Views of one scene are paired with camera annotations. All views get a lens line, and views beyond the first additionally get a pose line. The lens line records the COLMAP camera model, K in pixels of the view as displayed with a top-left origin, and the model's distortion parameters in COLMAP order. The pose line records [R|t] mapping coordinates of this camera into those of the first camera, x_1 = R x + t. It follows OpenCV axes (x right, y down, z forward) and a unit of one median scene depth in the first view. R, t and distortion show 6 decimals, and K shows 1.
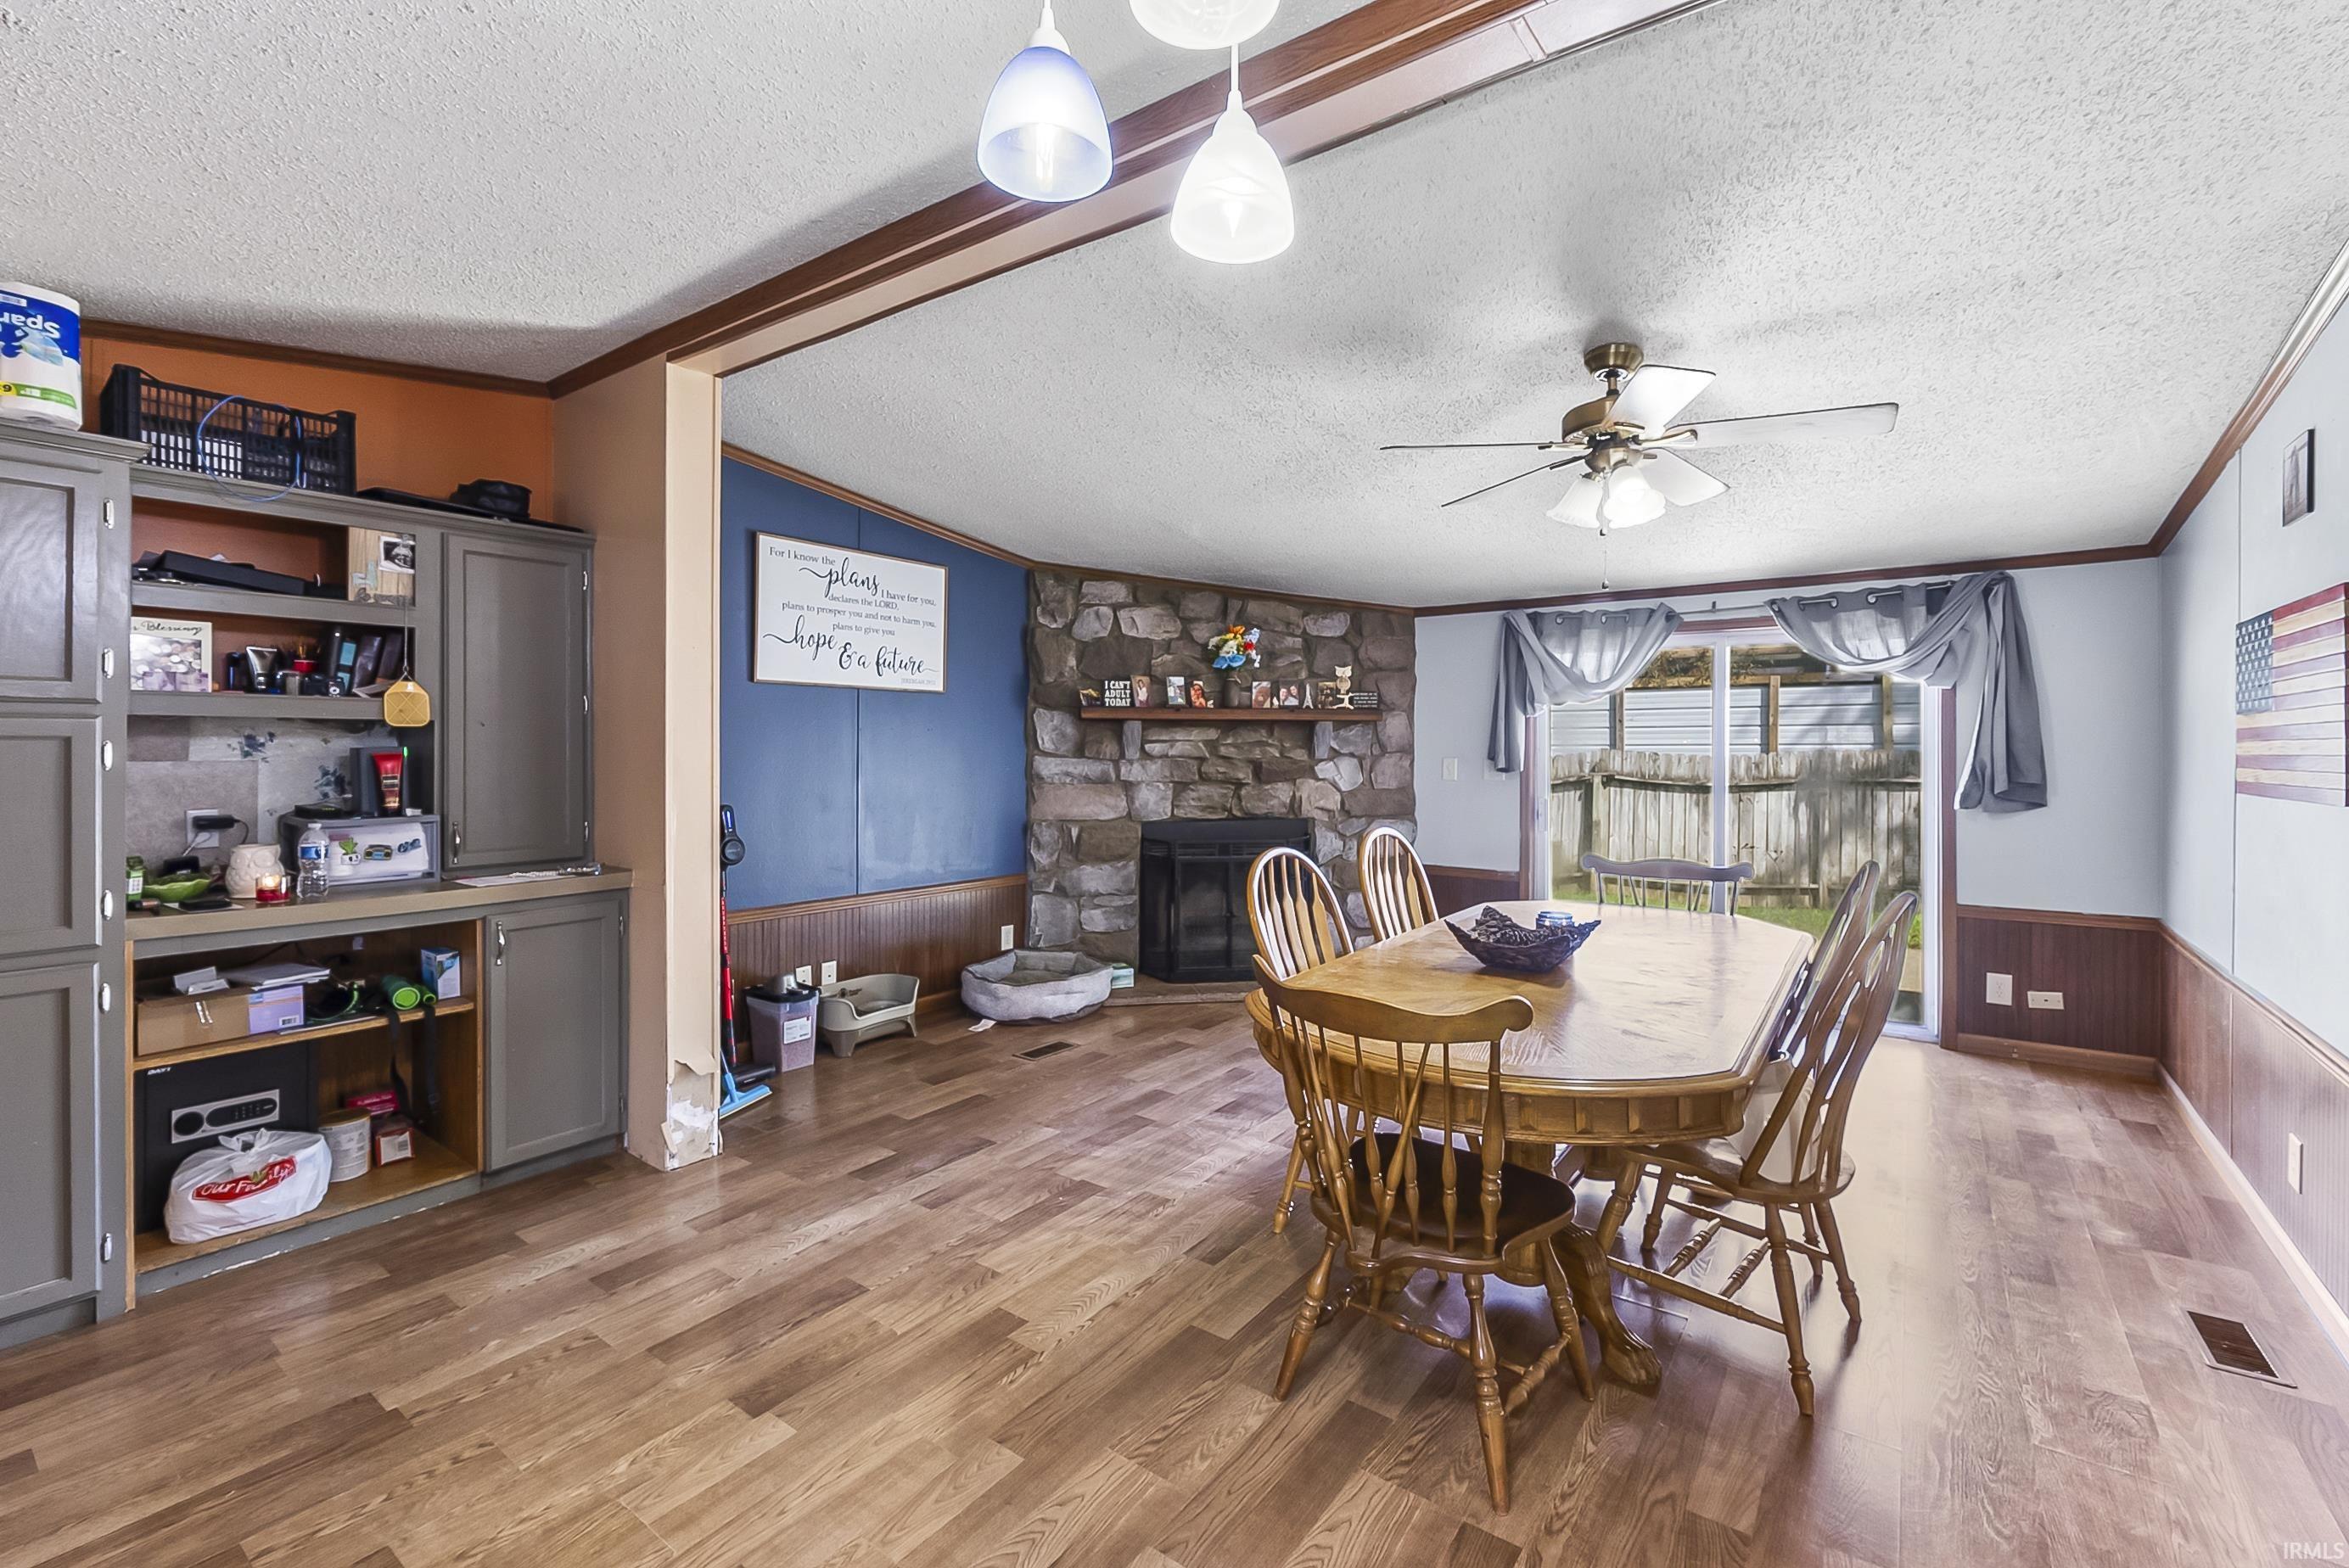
lens RADIAL K [[1030.8, 0, 1184.3], [0, 1030.8, 749.1], [0, 0, 1]] dist [-0.001149, -0.000305]
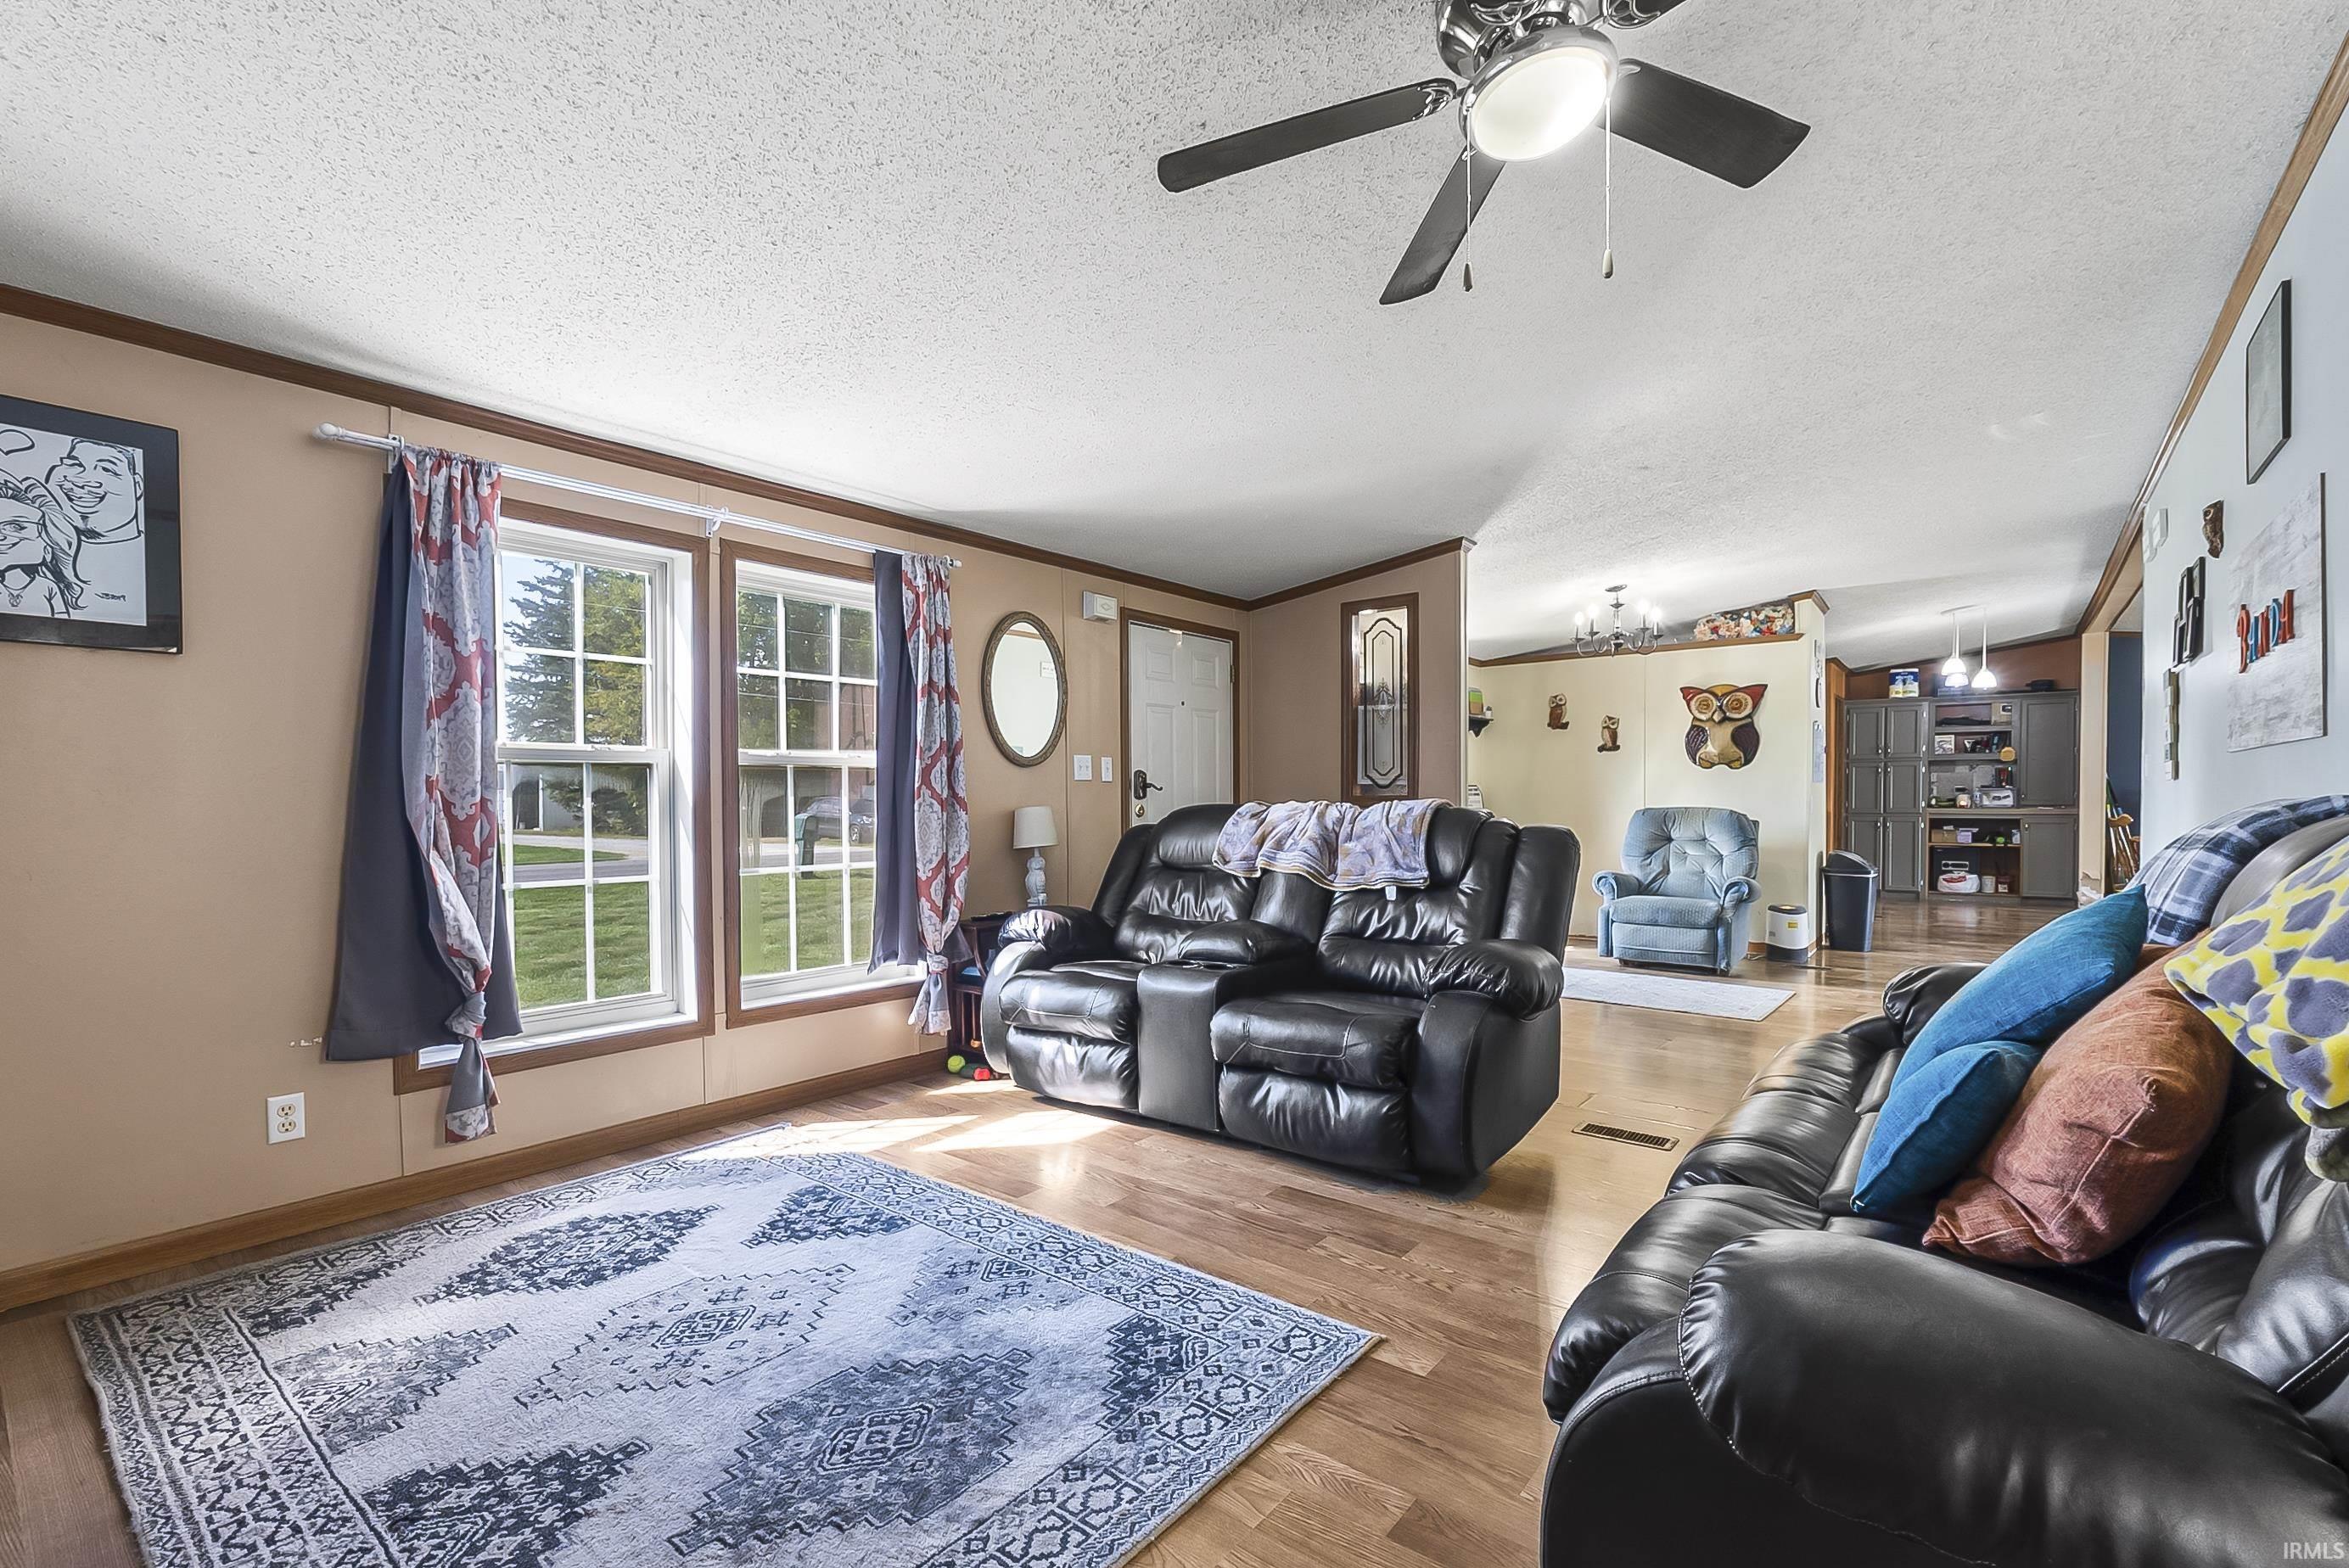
lens RADIAL K [[1028.3, 0, 1178.2], [0, 1028.3, 815.8], [0, 0, 1]] dist [-0.004633, -0.000167]
pose [[-0.060373, 0.020028, -0.997975, 2.773740], [0.001283, 0.999799, 0.019987, 0.087738], [0.998175, -0.000073, -0.060387, -1.504474]]
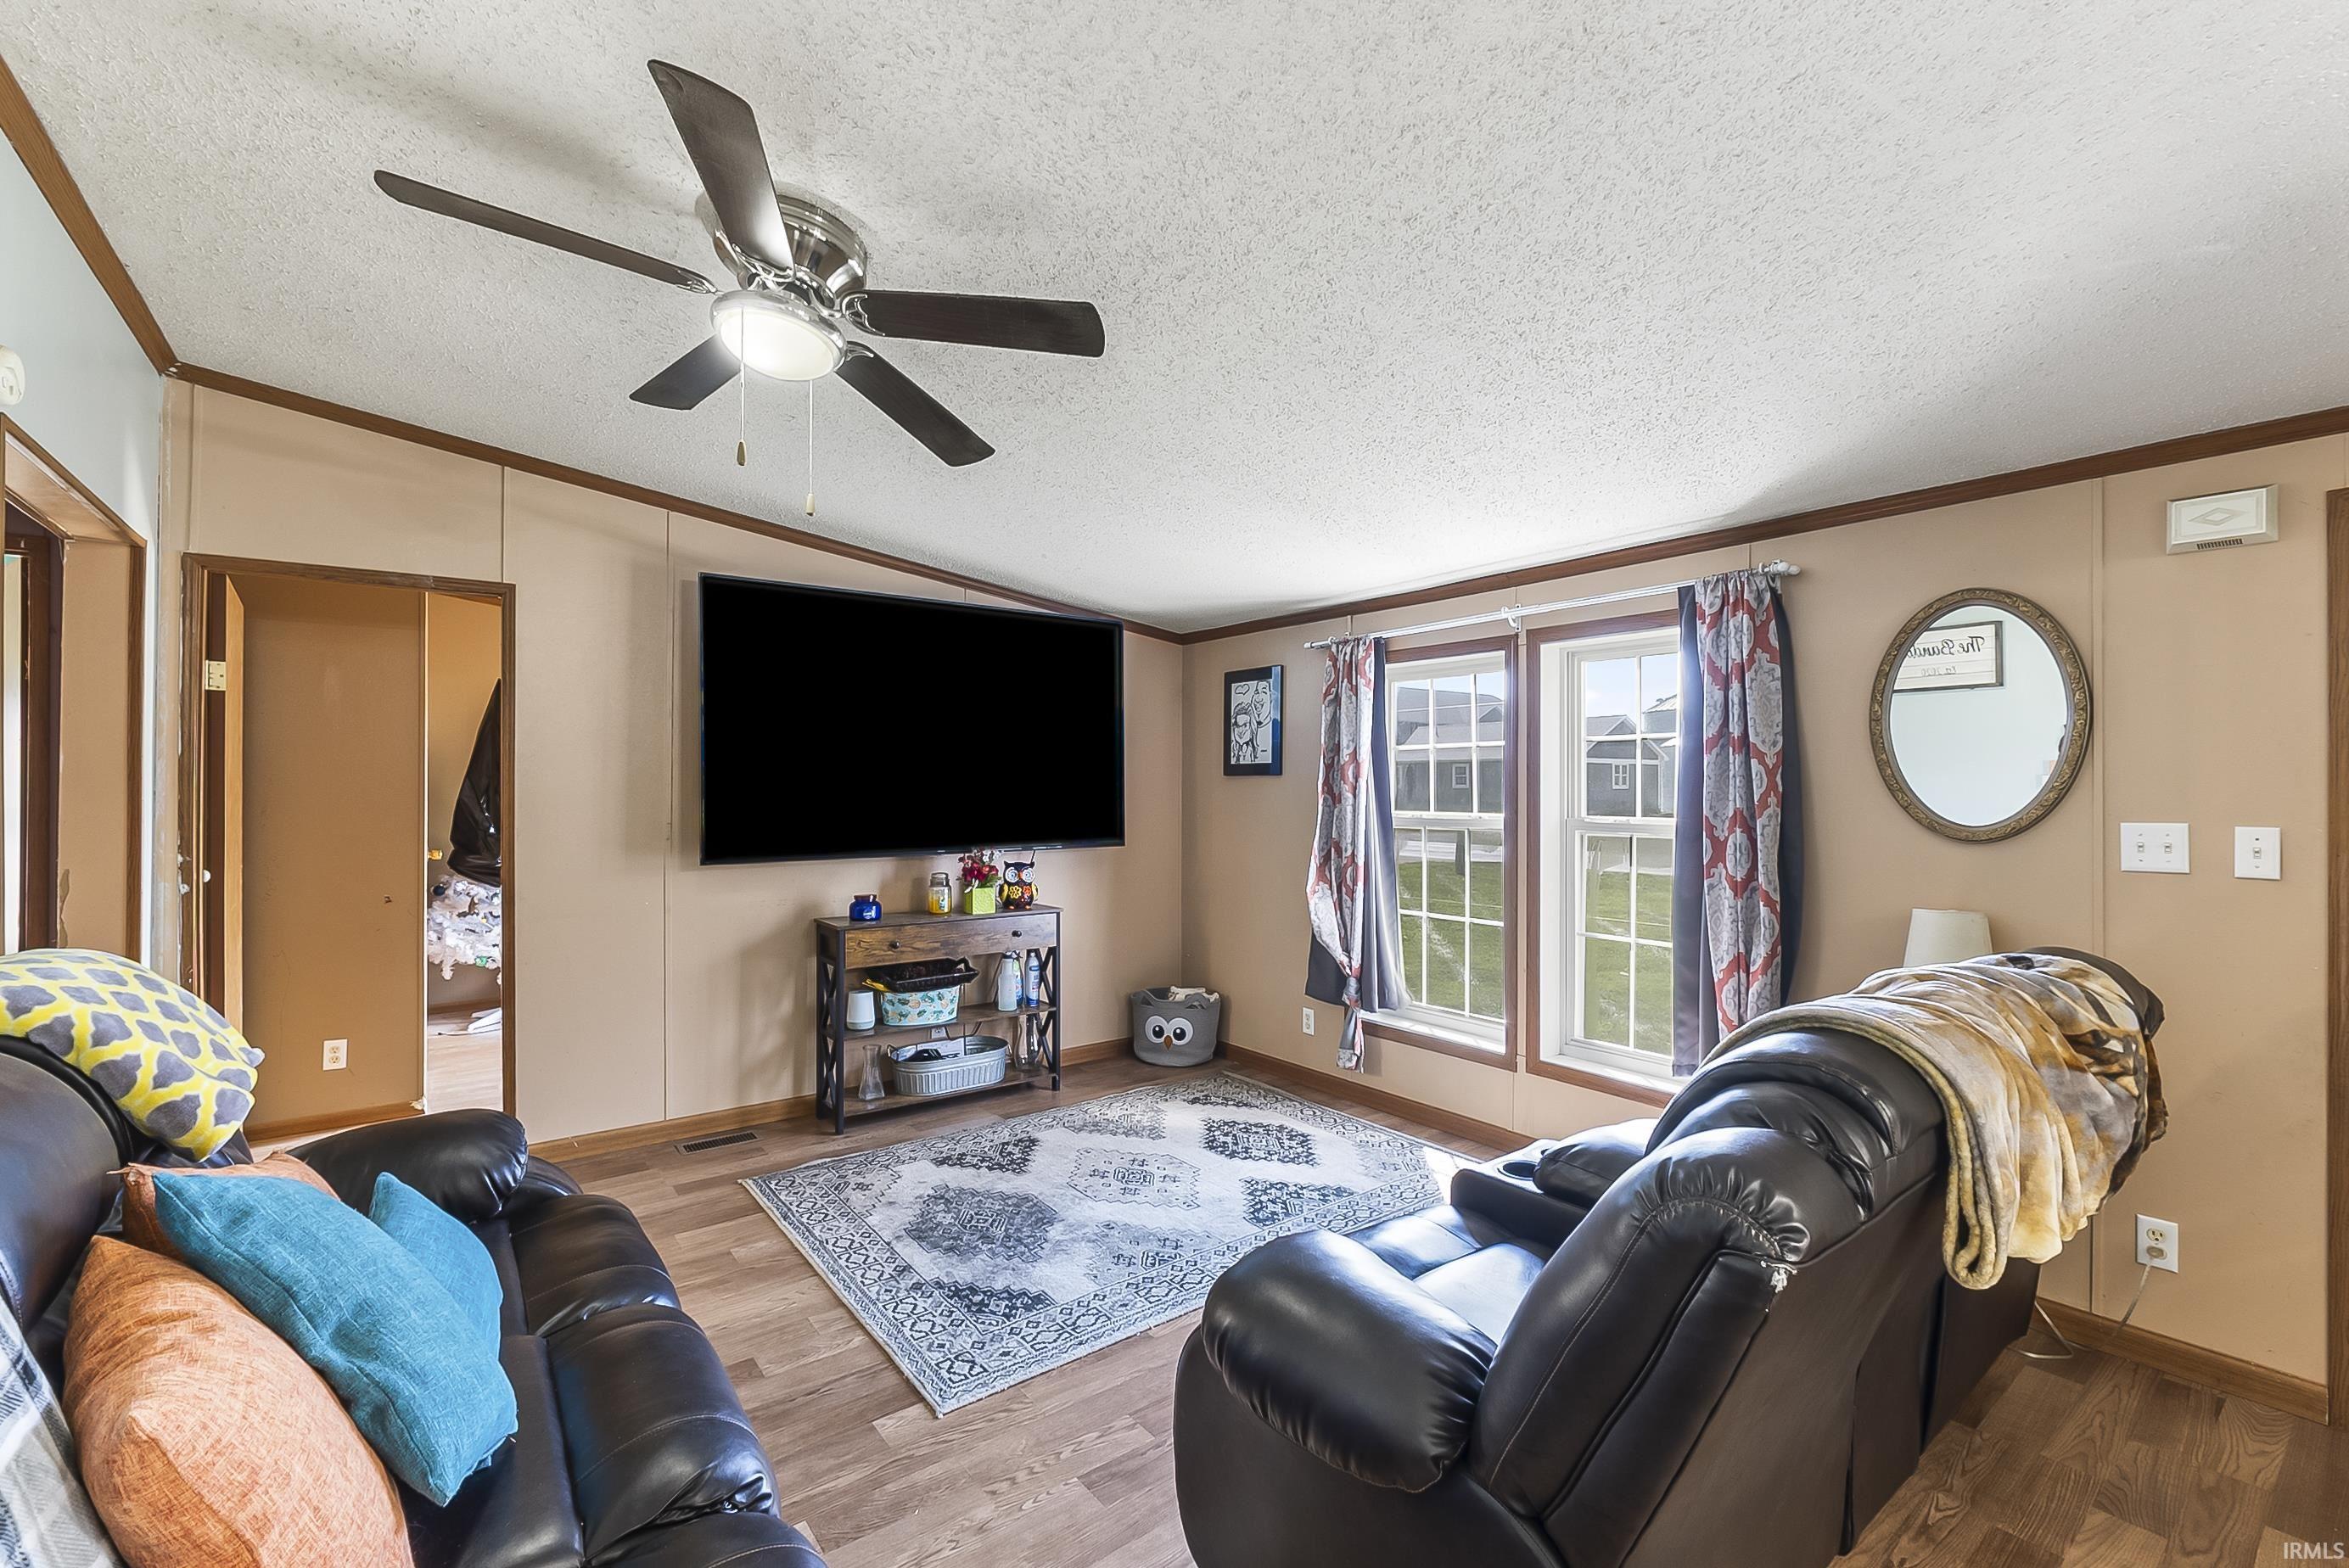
lens RADIAL K [[999.0, 0, 1174.5], [0, 999.0, 784.0], [0, 0, 1]] dist [-0.009416, 0.000111]
pose [[-0.954239, 0.003356, 0.299027, 1.649608], [0.002491, 0.999992, -0.003271, -0.009801], [-0.299035, -0.002377, -0.954239, -0.731603]]
